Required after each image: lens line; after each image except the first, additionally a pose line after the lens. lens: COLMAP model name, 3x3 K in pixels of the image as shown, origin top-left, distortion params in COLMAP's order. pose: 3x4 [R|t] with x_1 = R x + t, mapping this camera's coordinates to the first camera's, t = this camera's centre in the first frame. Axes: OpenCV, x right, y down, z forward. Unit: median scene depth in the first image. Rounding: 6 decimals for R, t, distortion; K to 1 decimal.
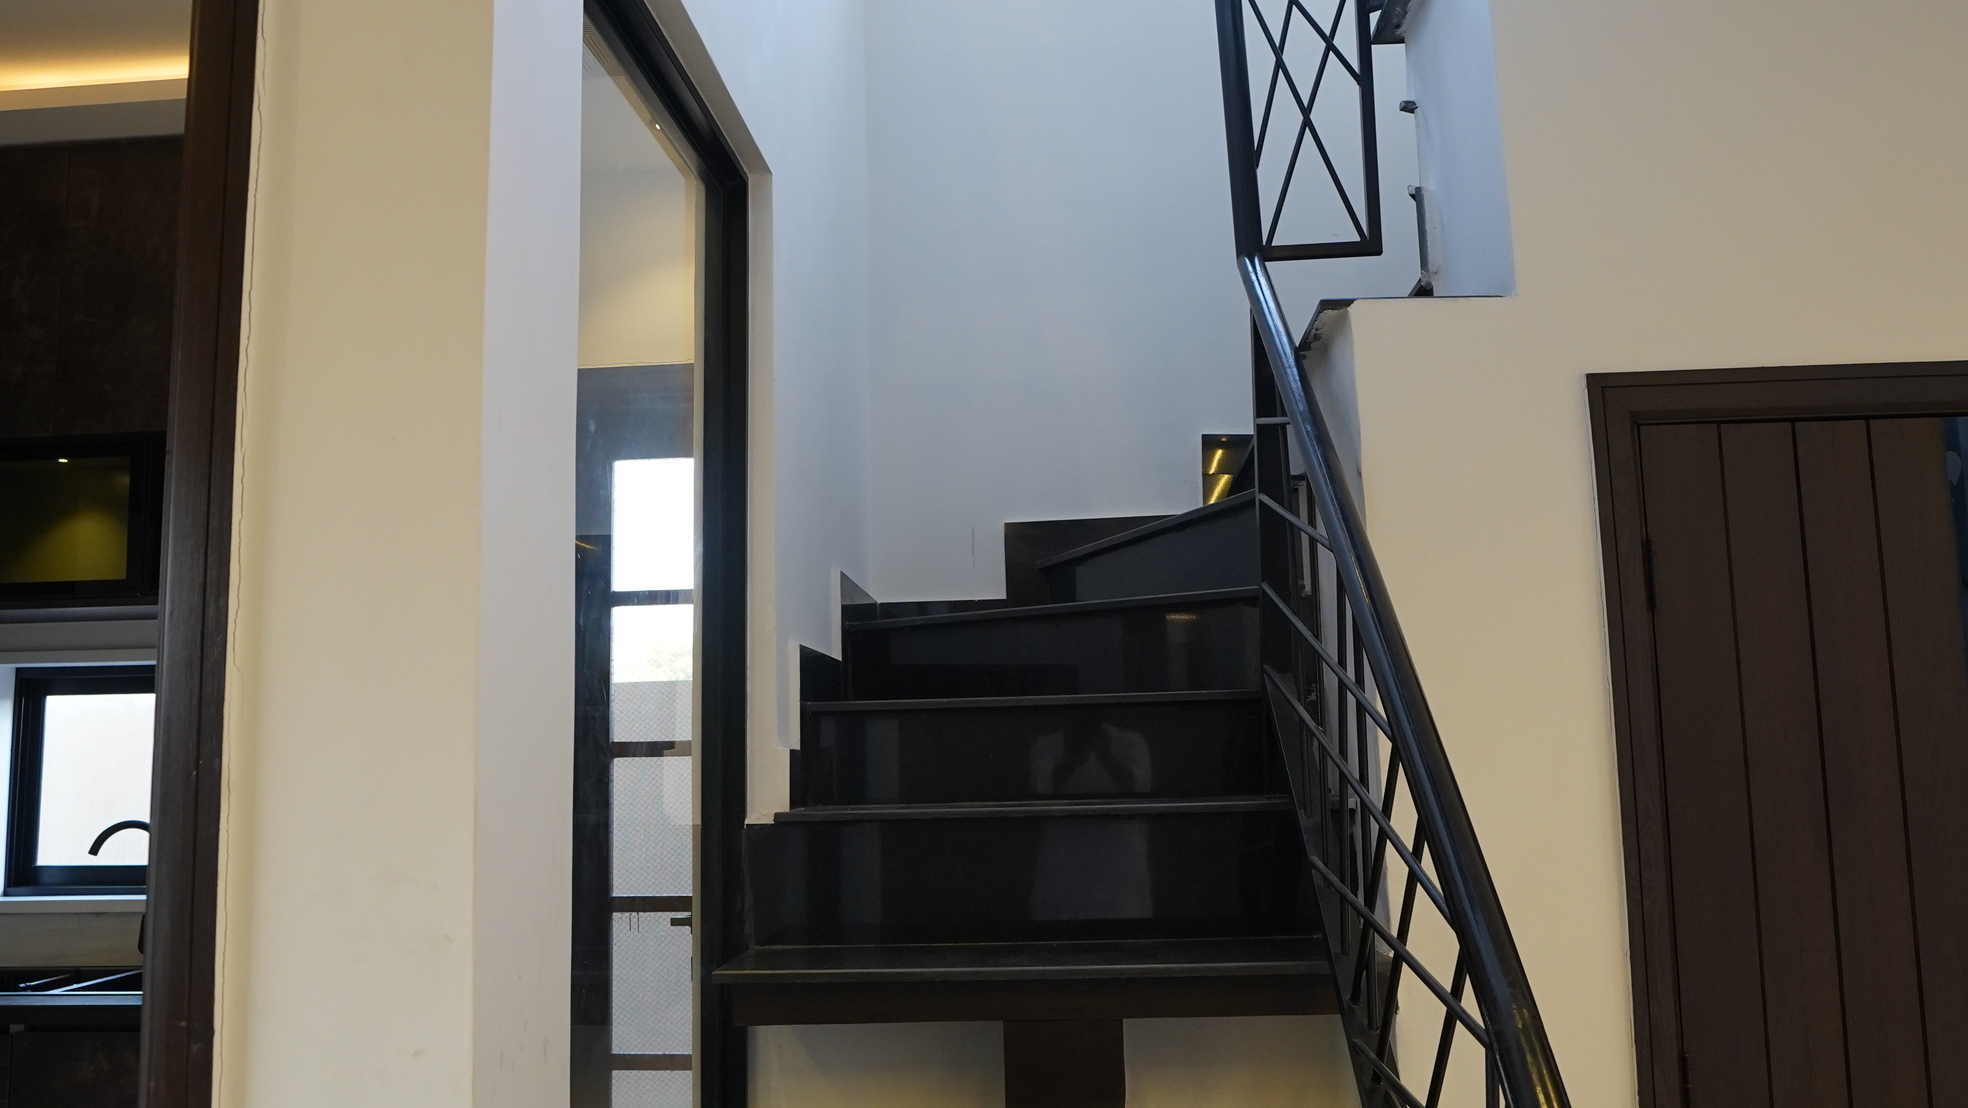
lens RADIAL K [[1545.5, 0, 986.8], [0, 1545.5, 544.2], [0, 0, 1]] dist [-0.051747, 0.012684]
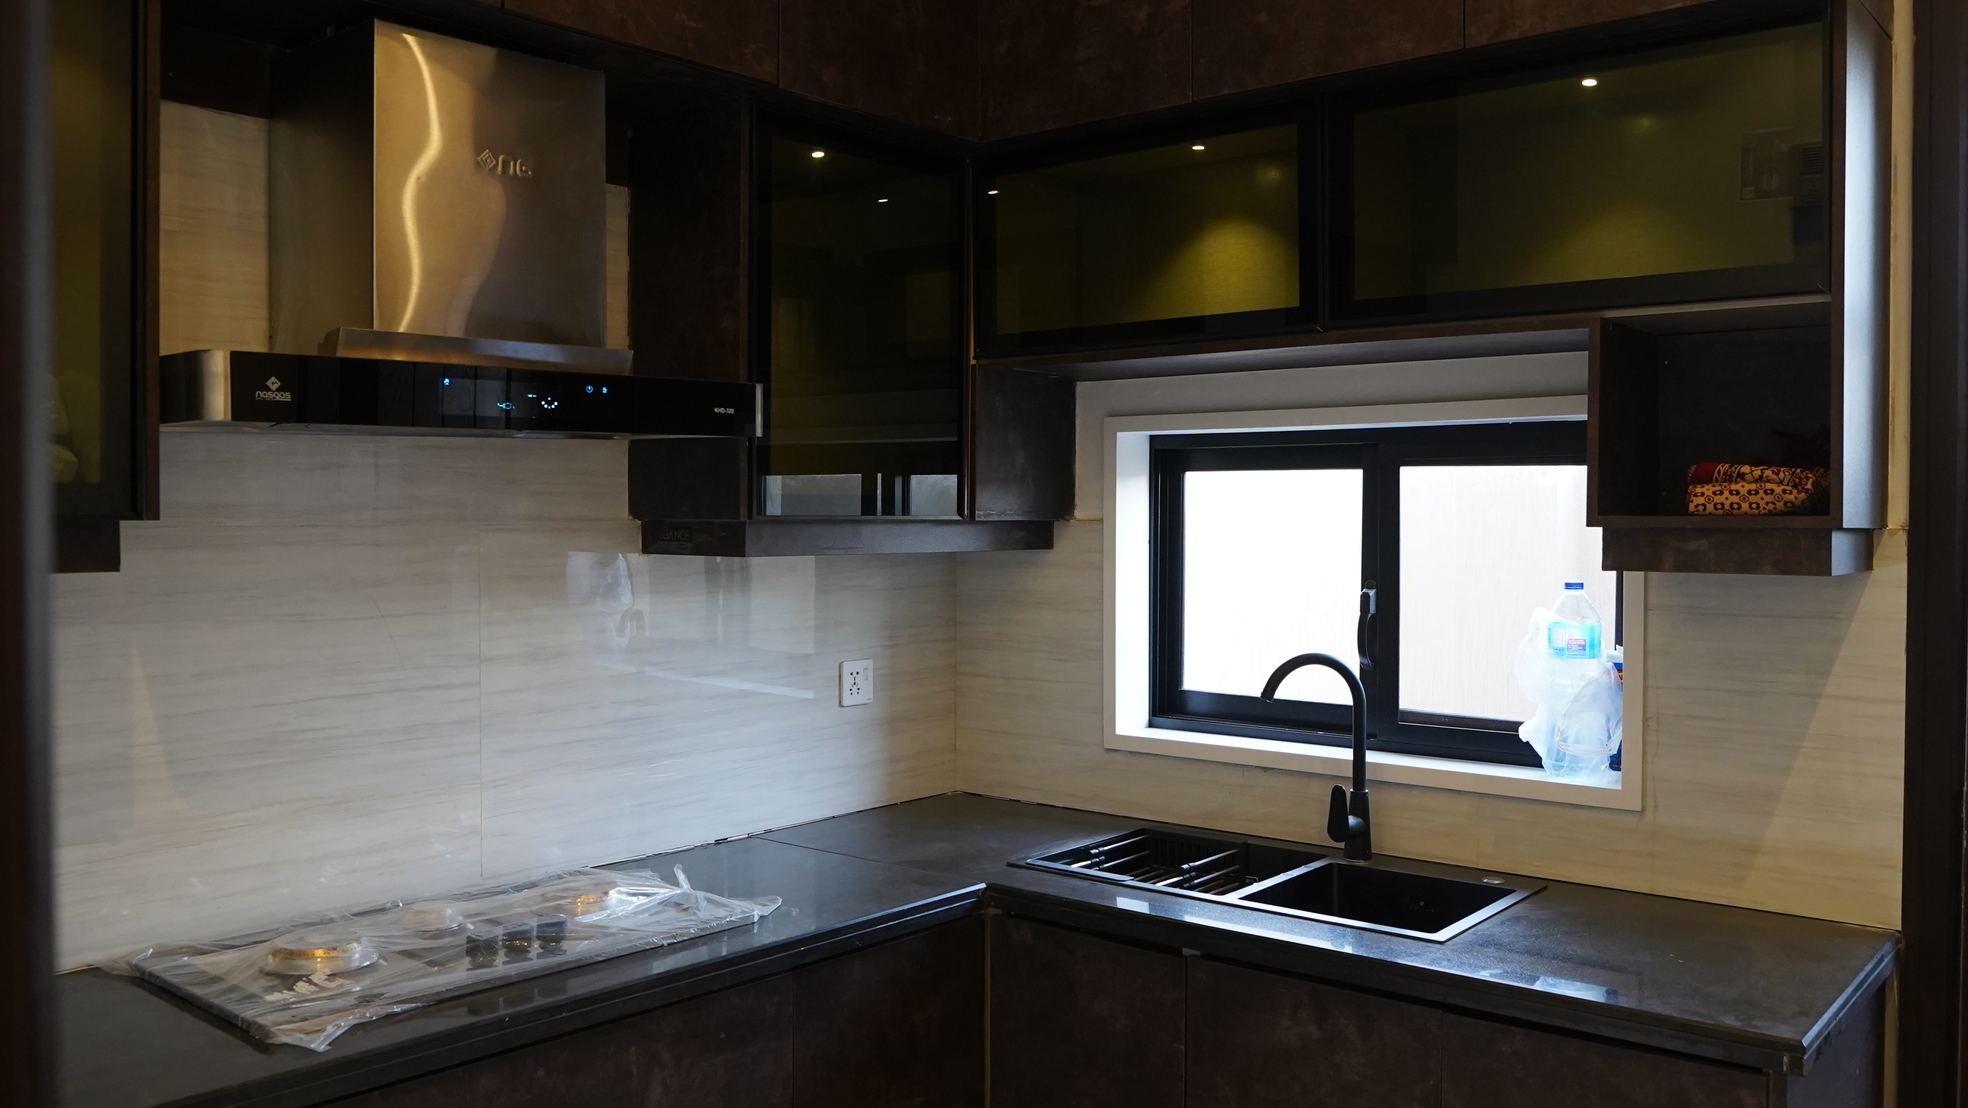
lens RADIAL K [[1545.5, 0, 987.7], [0, 1545.5, 550.3], [0, 0, 1]] dist [-0.051747, 0.012684]
pose [[0.804869, 0.038211, -0.592221, -0.247850], [0.062712, 0.986861, 0.148905, 0.017678], [0.590130, -0.156988, 0.791898, 0.332486]]
